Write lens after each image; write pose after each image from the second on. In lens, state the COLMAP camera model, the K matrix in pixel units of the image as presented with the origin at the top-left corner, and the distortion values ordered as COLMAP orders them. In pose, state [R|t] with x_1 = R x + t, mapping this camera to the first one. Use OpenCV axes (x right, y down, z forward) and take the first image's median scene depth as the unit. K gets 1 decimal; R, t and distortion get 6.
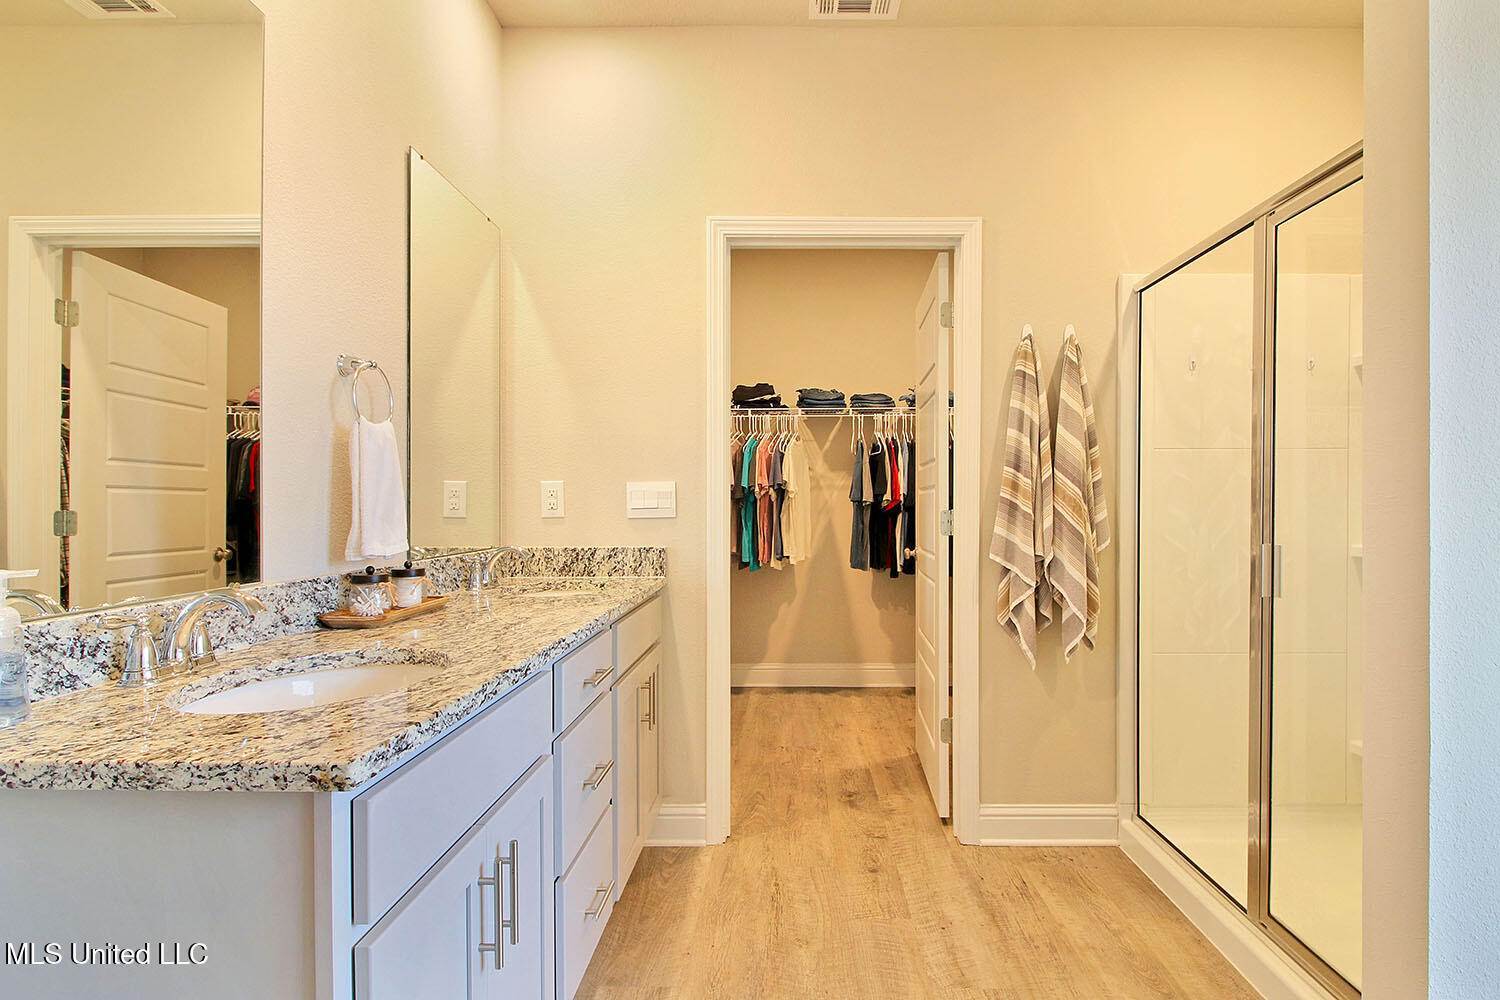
lens RADIAL K [[772.9, 0, 750.0], [0, 772.9, 500.0], [0, 0, 1]] dist [0.020418, -0.027155]
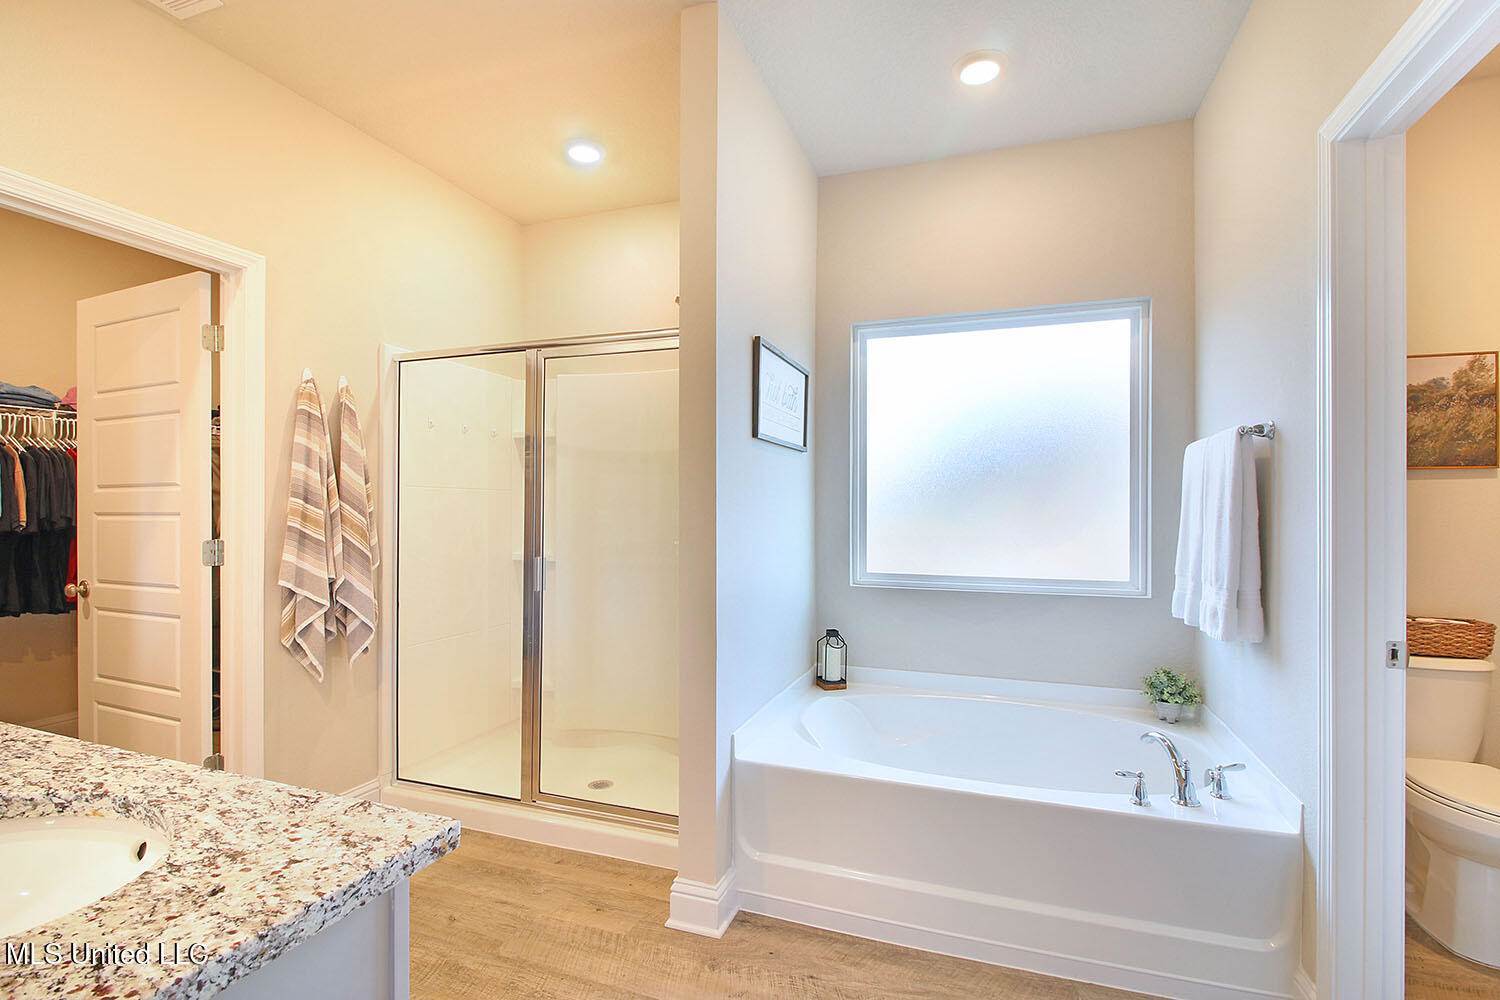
lens RADIAL K [[683.1, 0, 772.0], [0, 683.1, 495.4], [0, 0, 1]] dist [0.000101, -0.013392]
pose [[0.319421, 0.018071, 0.947441, -0.356223], [0.002274, 0.999801, -0.019836, -0.027312], [-0.947610, 0.008490, 0.319316, 0.074910]]
